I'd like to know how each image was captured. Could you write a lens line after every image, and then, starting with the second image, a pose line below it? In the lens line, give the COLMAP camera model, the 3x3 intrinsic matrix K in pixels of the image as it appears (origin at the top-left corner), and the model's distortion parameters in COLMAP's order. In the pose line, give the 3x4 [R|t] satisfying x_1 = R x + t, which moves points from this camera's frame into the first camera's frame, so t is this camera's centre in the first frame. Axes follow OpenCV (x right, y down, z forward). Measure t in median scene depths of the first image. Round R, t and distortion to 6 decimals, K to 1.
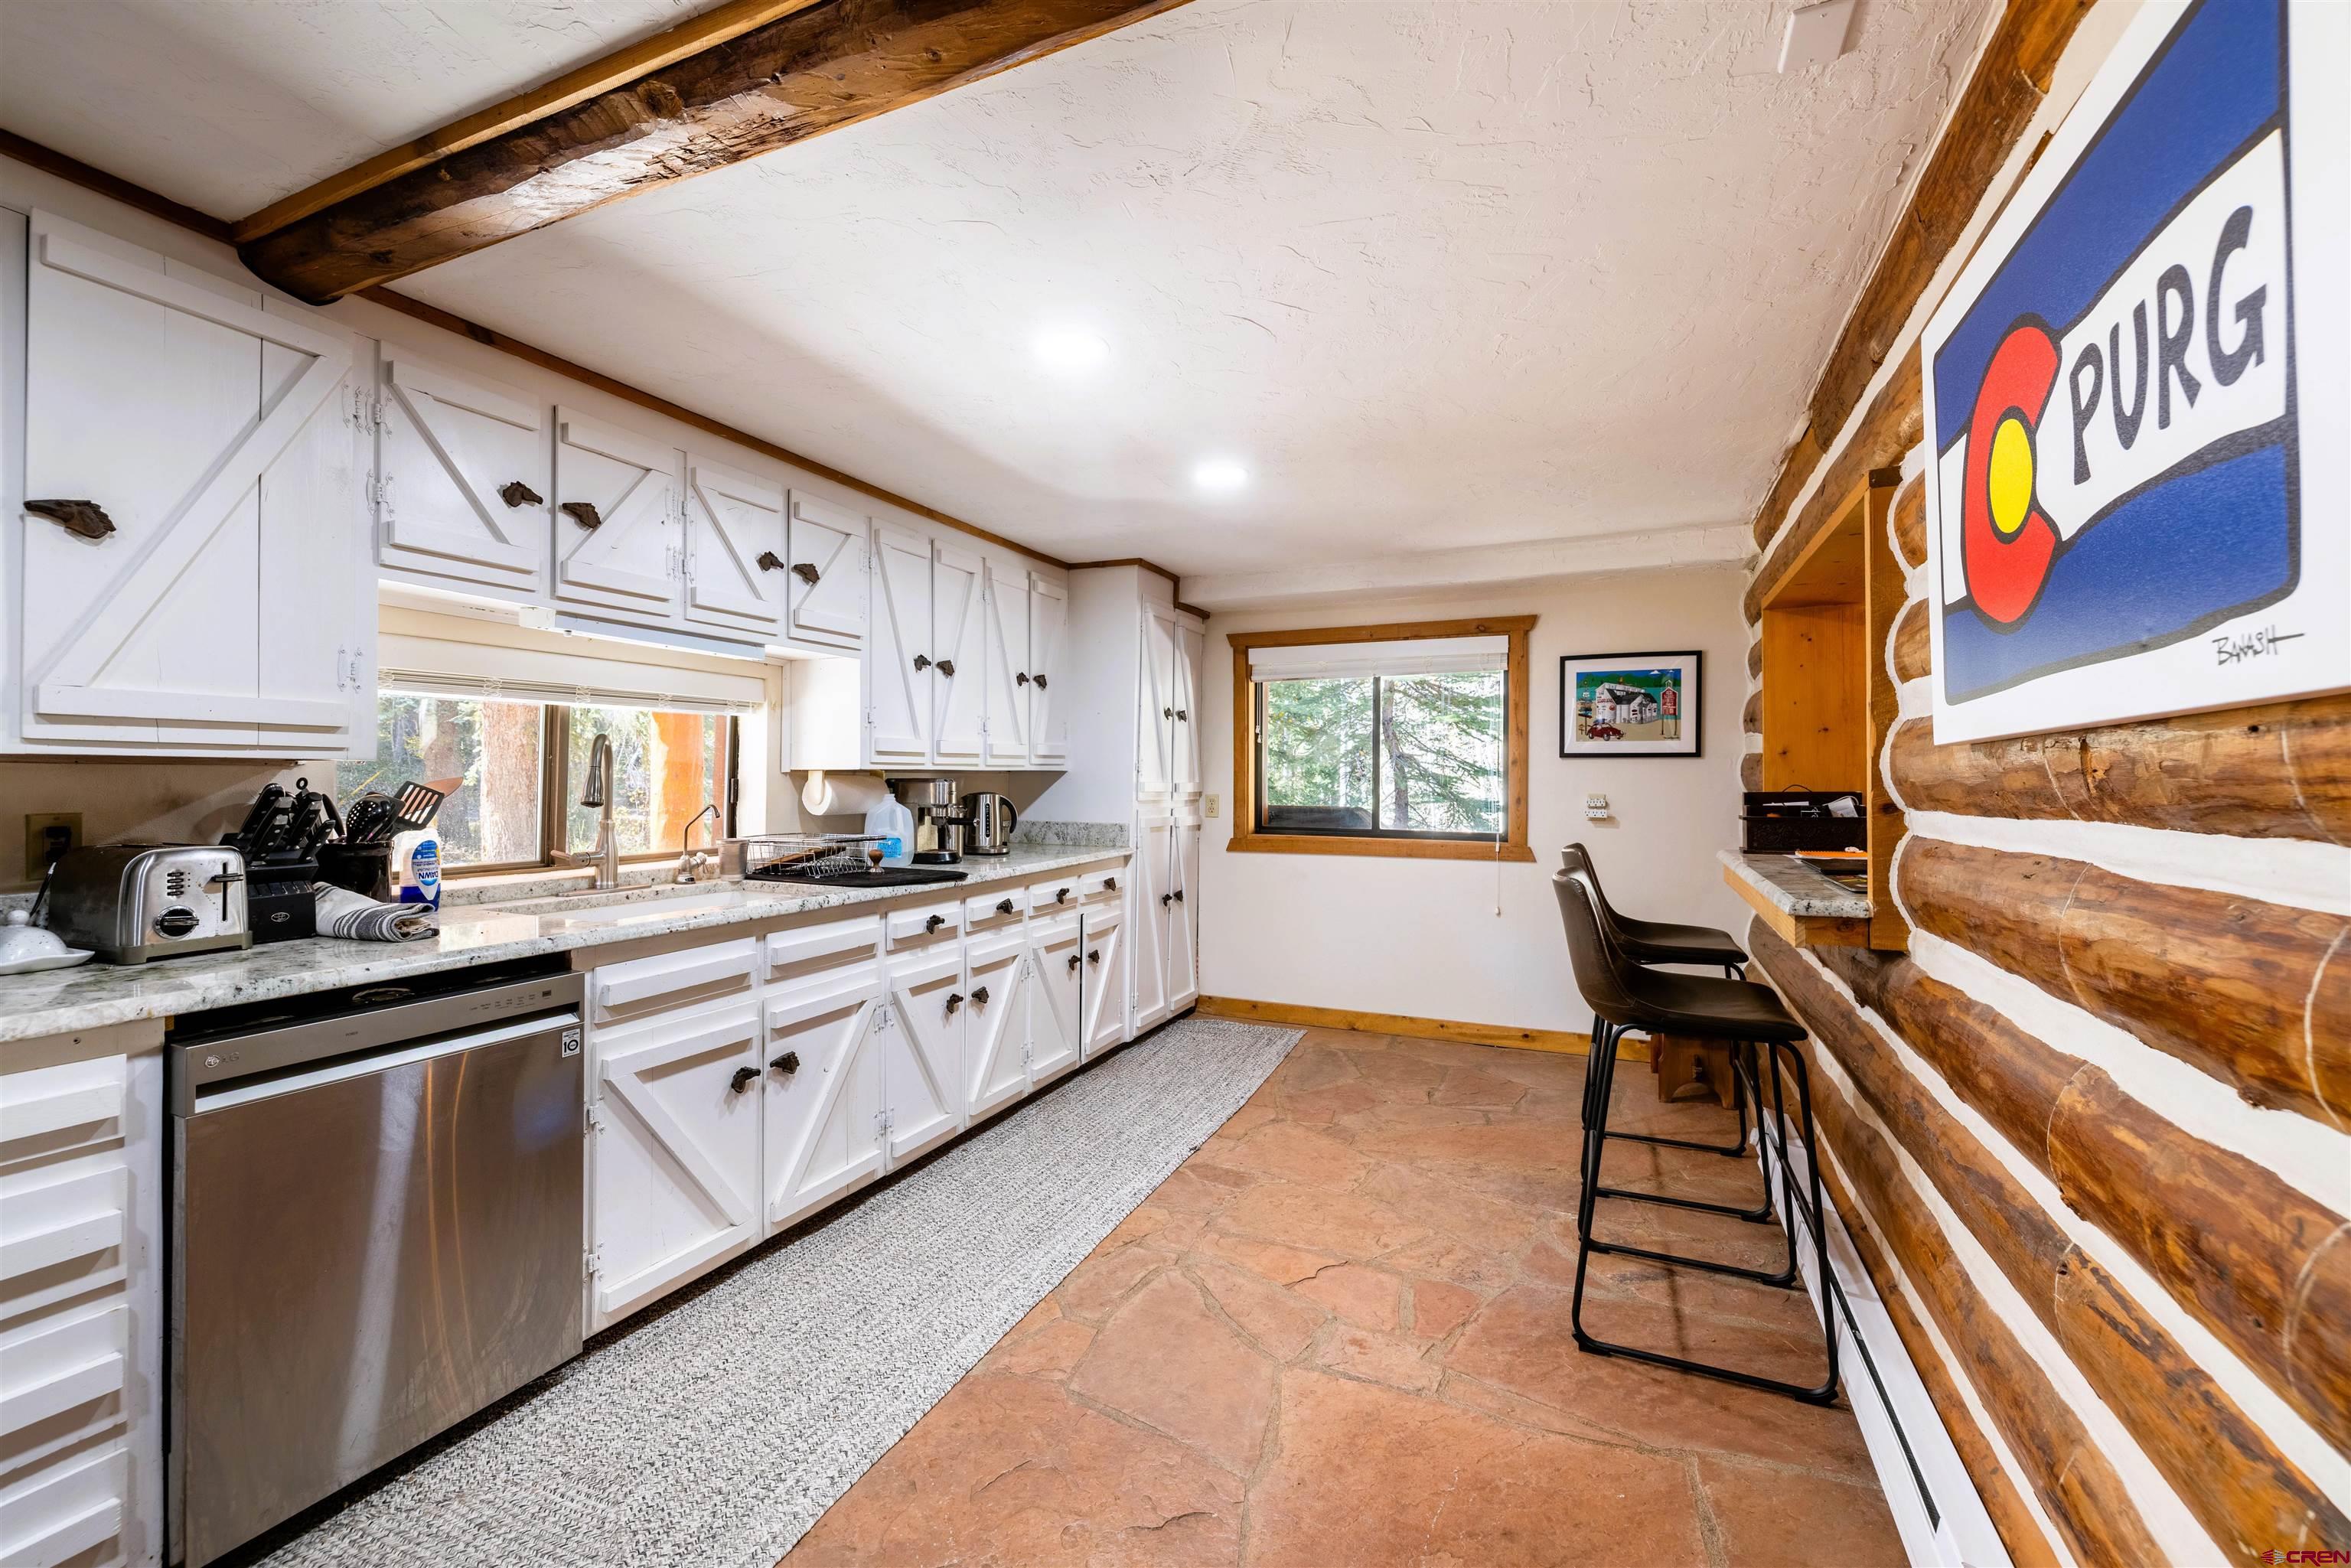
lens RADIAL K [[979.4, 0, 1166.0], [0, 979.4, 775.1], [0, 0, 1]] dist [-0.001944, -0.000025]
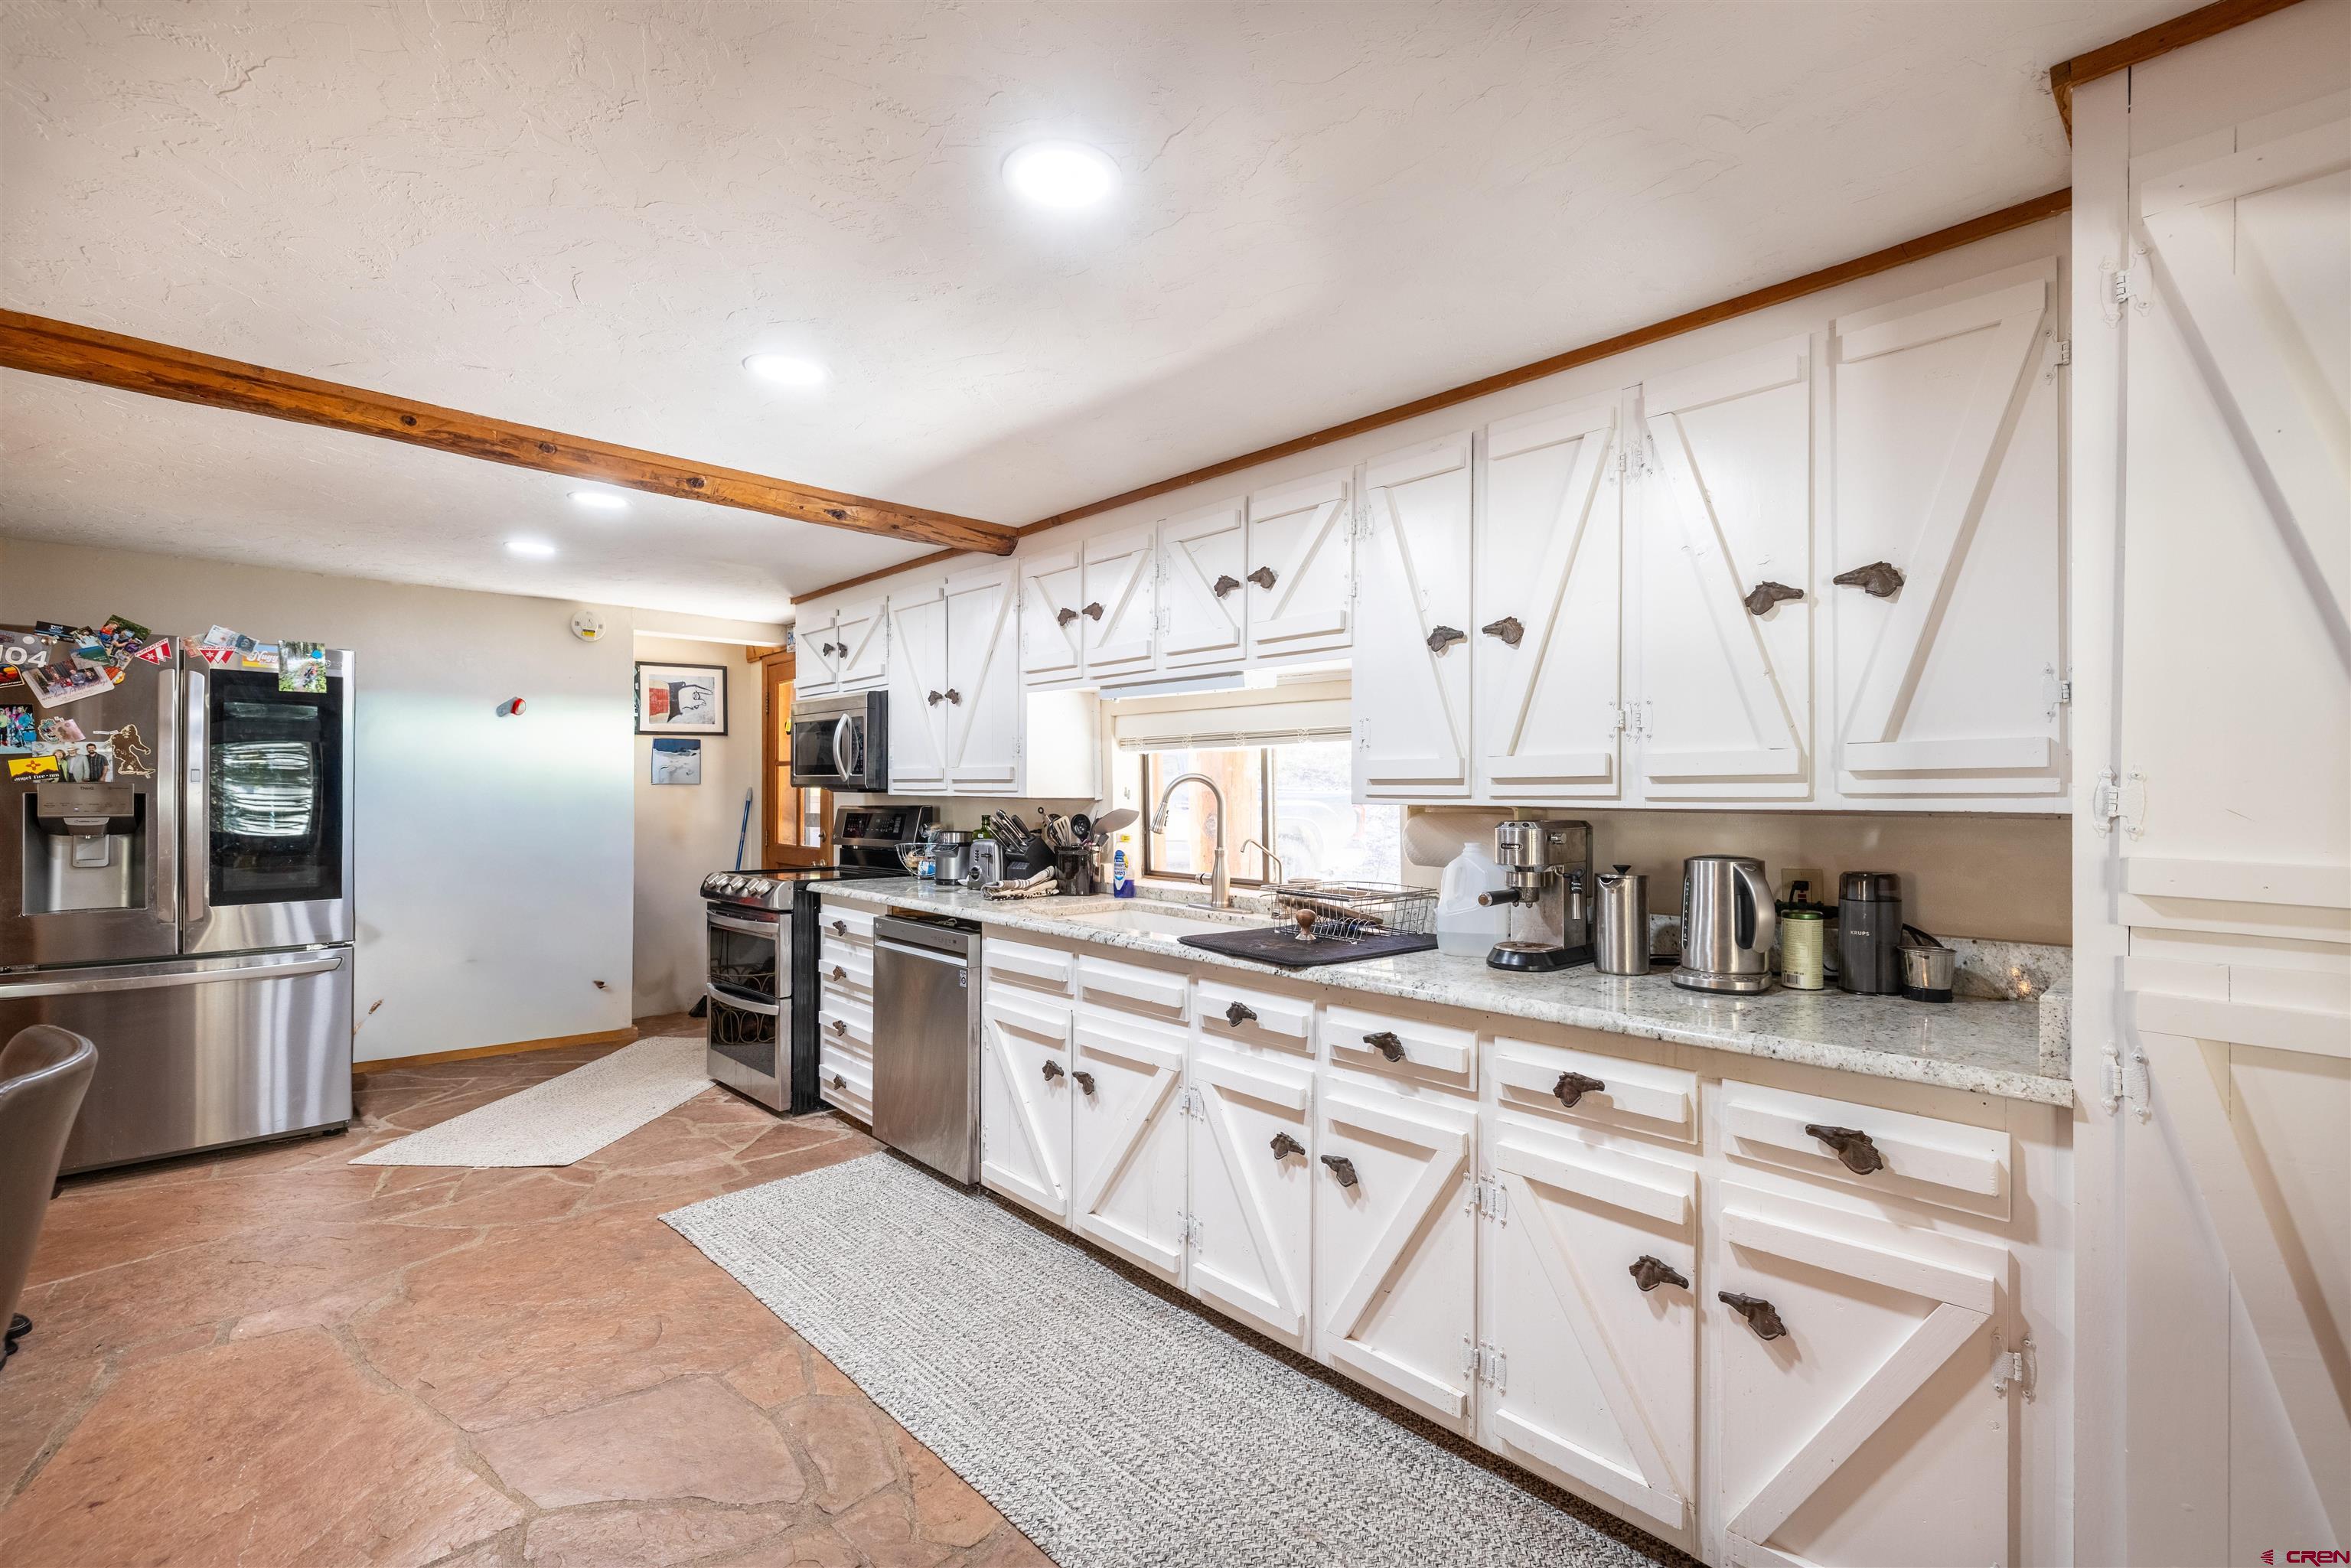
lens RADIAL K [[1011.1, 0, 1175.5], [0, 1011.1, 784.0], [0, 0, 1]] dist [-0.001858, -0.000031]
pose [[-0.385301, -0.012886, -0.922701, 0.517997], [-0.005778, 0.999917, -0.011551, -0.012938], [0.922773, 0.000881, -0.385343, 1.336188]]
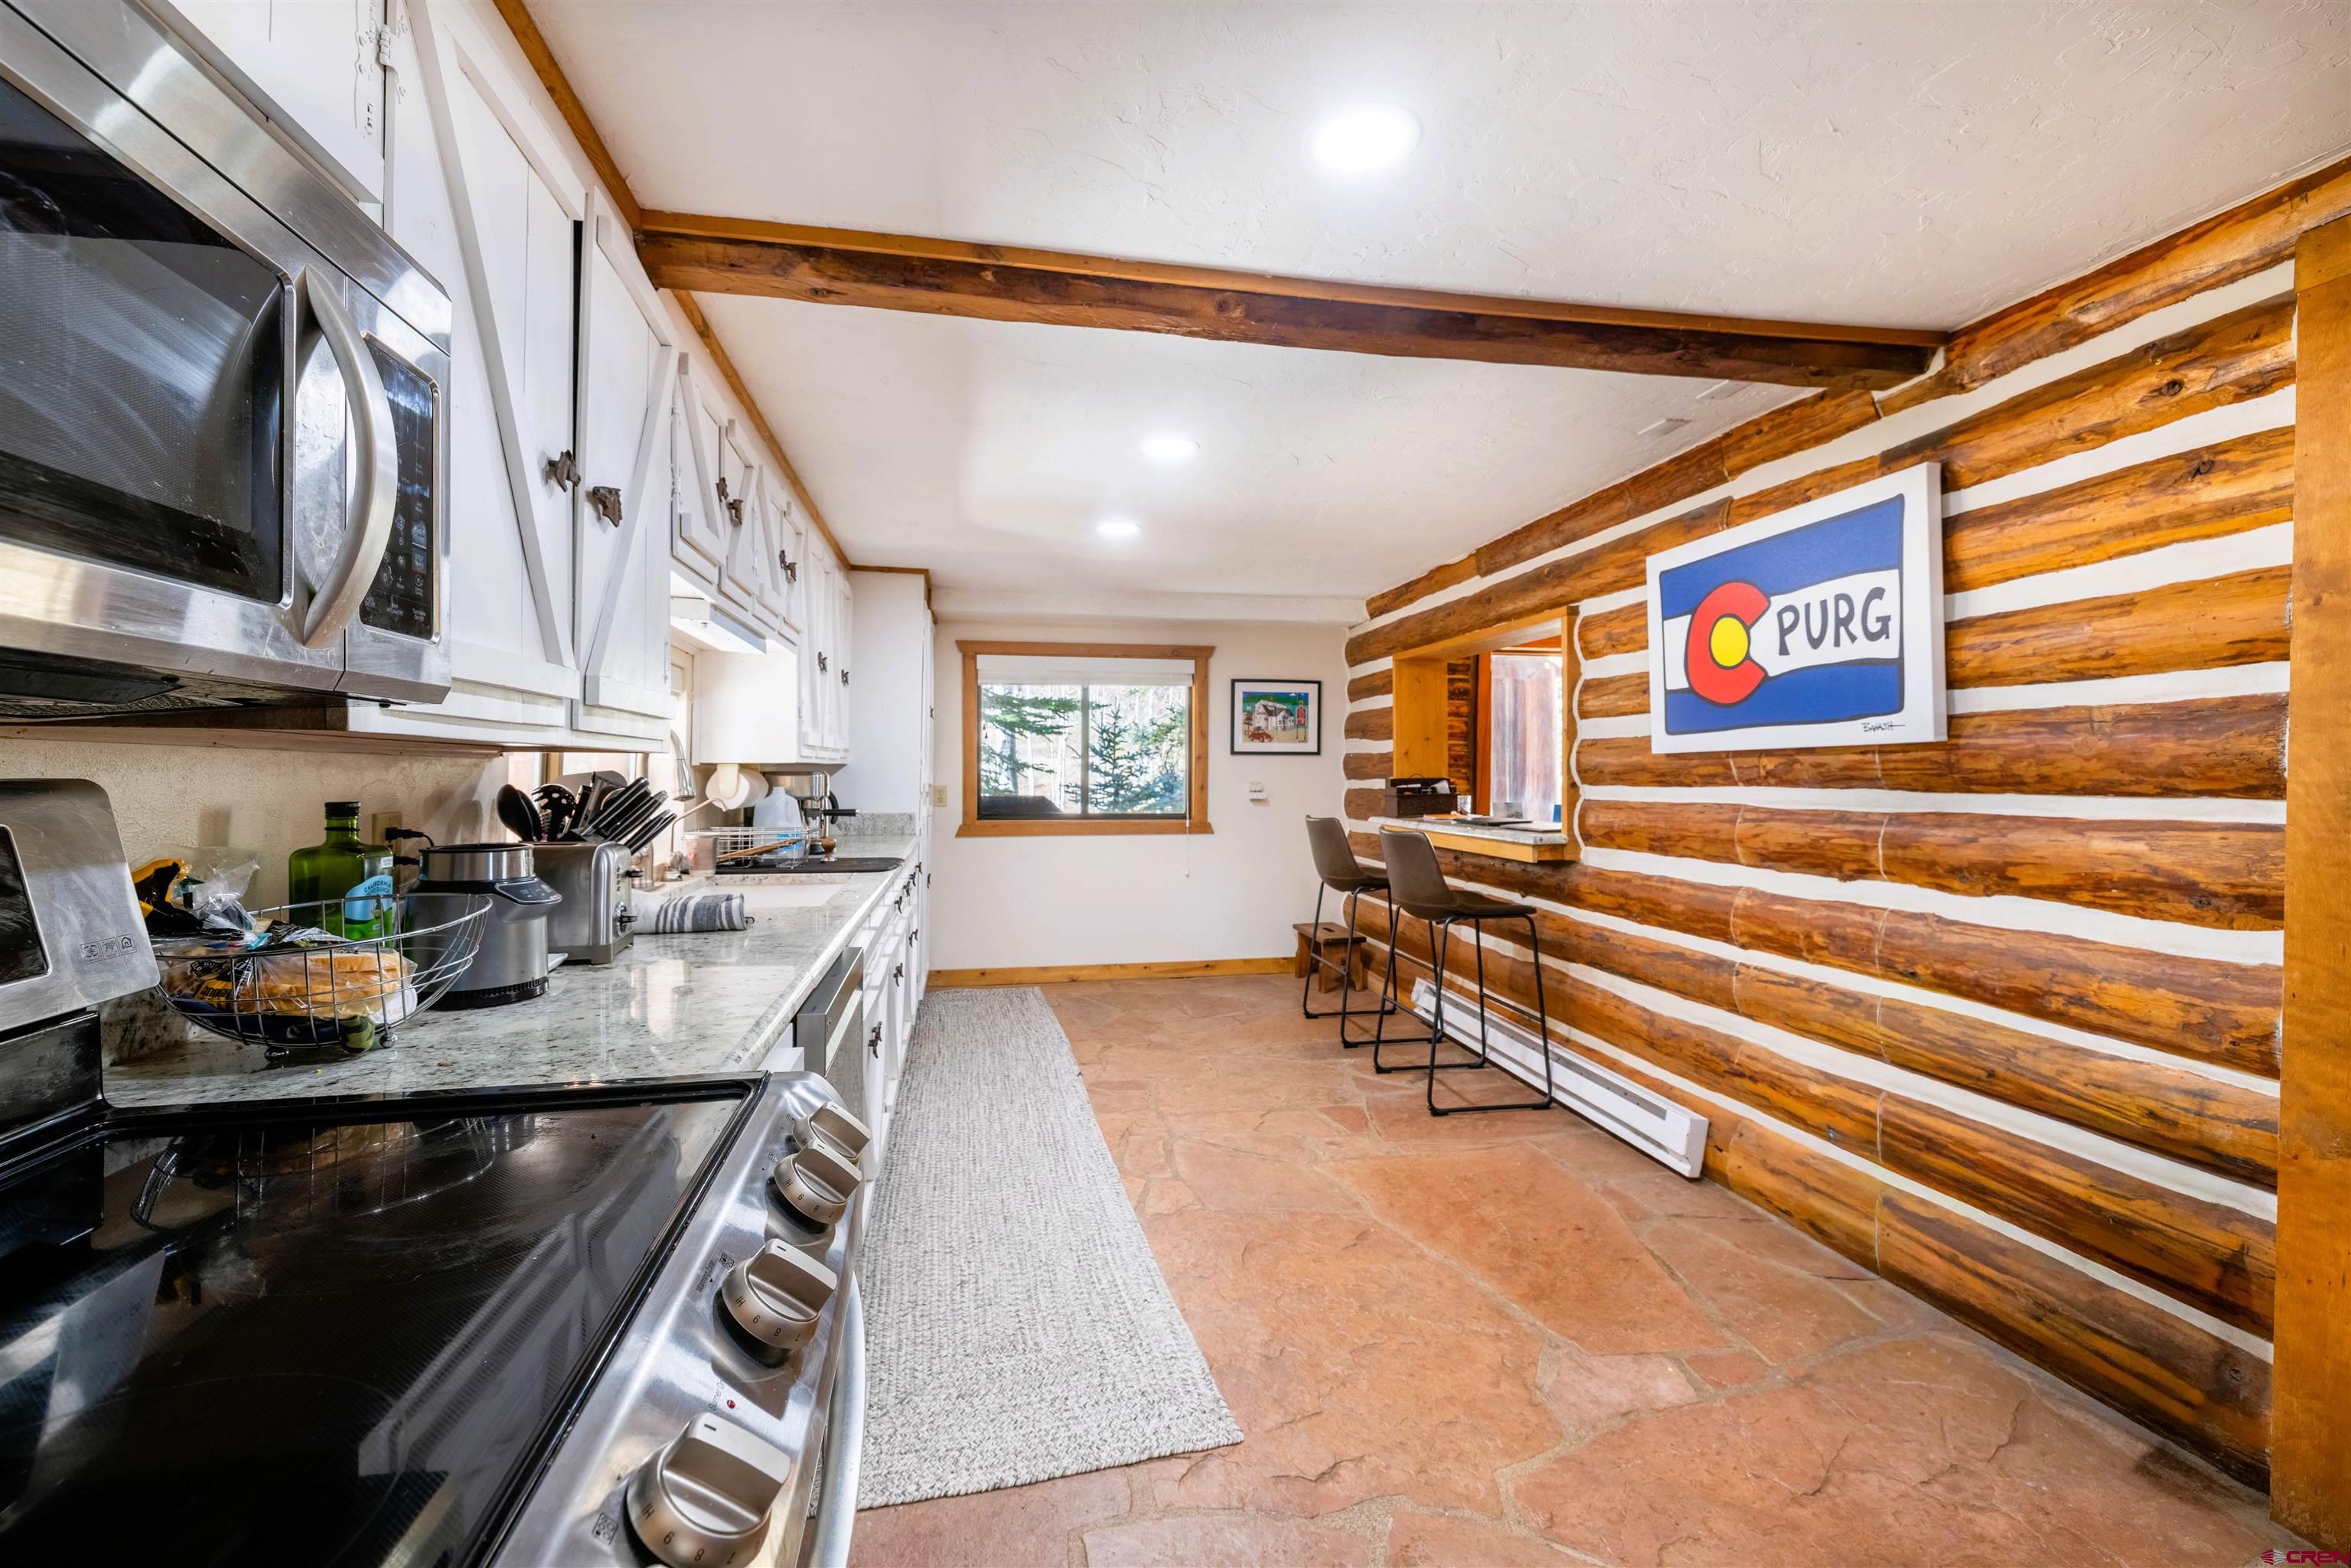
lens RADIAL K [[979.4, 0, 1166.0], [0, 979.4, 775.1], [0, 0, 1]] dist [-0.001944, -0.000025]
pose [[0.819344, -0.006020, 0.573271, -0.662987], [0.001413, 0.999963, 0.008482, -0.001883], [-0.573300, -0.006140, 0.819322, -0.067649]]
